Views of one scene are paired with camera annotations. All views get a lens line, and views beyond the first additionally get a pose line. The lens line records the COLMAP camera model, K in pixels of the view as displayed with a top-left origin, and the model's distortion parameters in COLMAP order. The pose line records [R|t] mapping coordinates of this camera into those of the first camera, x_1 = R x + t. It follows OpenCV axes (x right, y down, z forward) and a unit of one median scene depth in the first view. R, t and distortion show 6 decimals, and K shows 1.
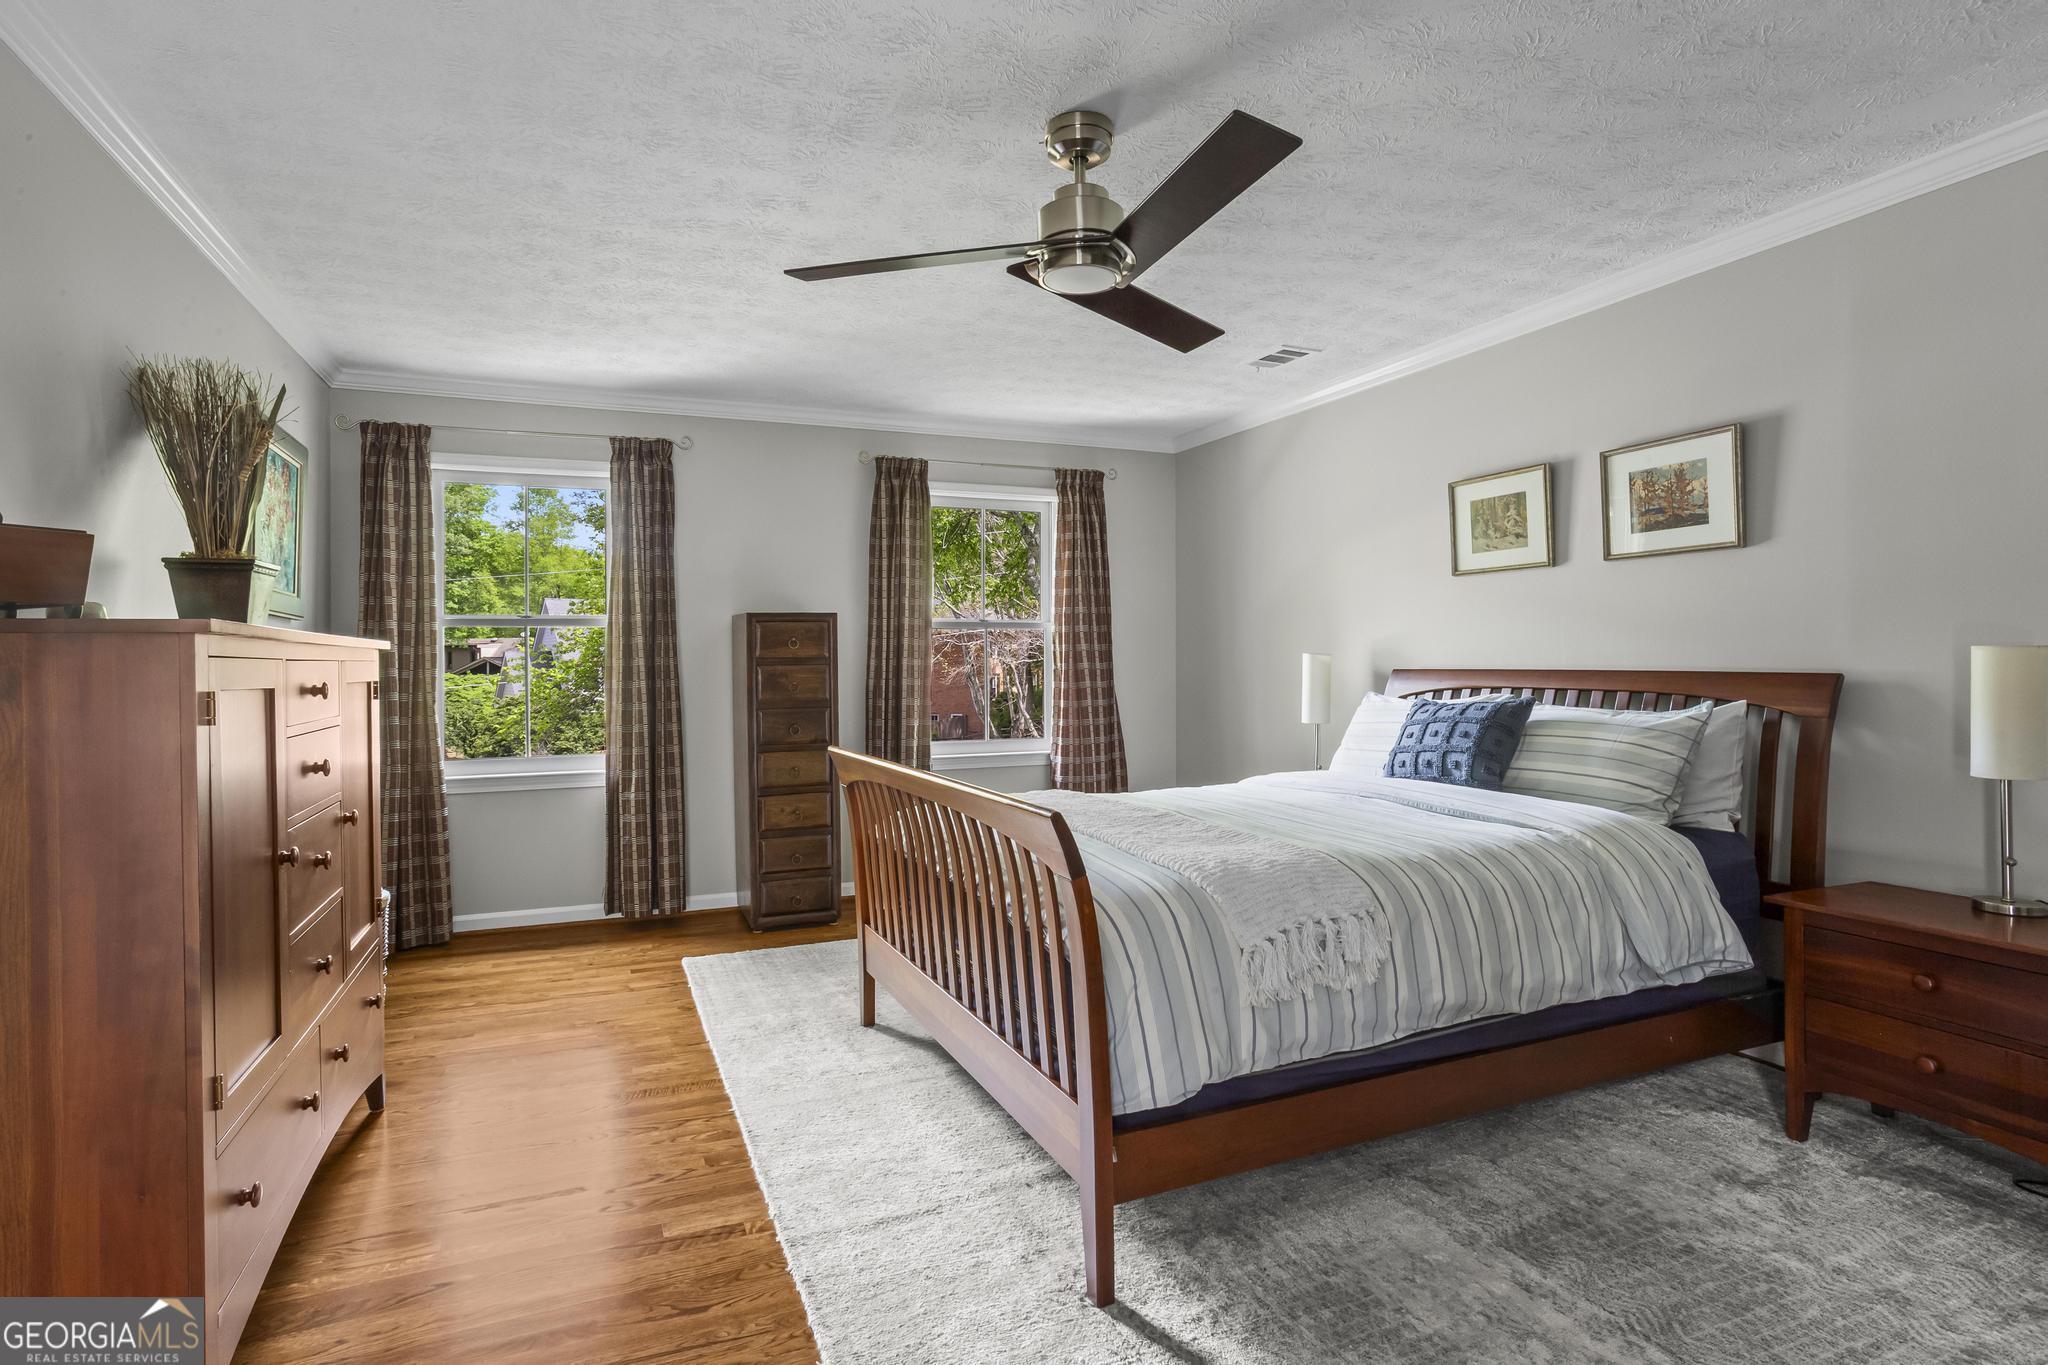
lens RADIAL K [[1009.8, 0, 1010.8], [0, 1009.8, 675.4], [0, 0, 1]] dist [-0.045835, 0.016205]
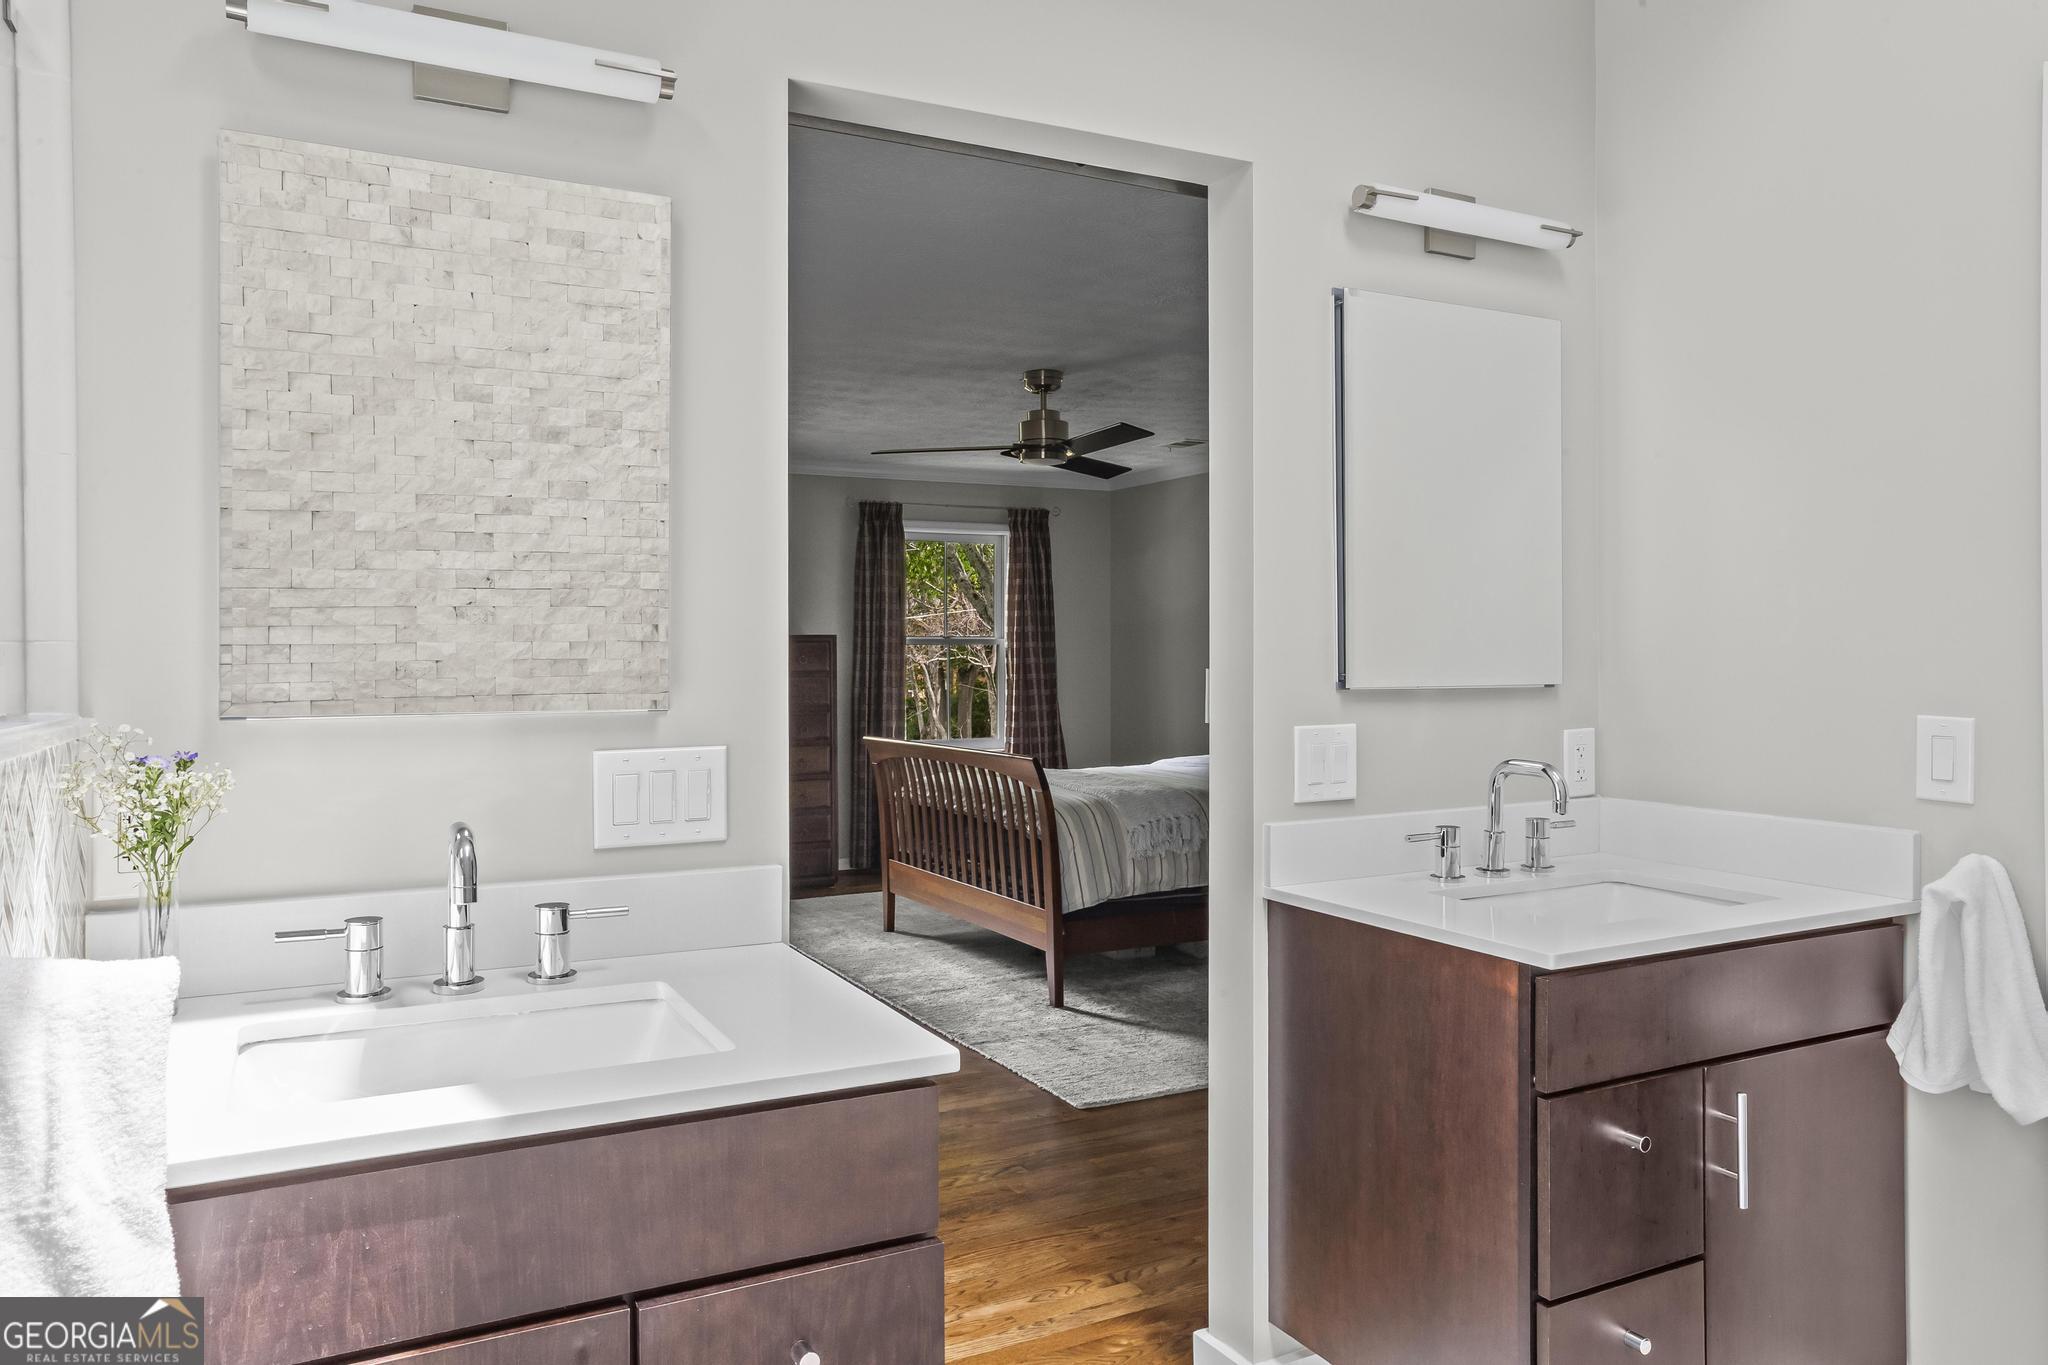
lens RADIAL K [[1395.3, 0, 1027.1], [0, 1395.3, 677.6], [0, 0, 1]] dist [-0.000423, -0.000017]
pose [[0.996246, 0.001385, 0.086551, -0.079589], [-0.001577, 0.999996, 0.002150, -0.012283], [-0.086547, -0.002278, 0.996245, -0.669772]]
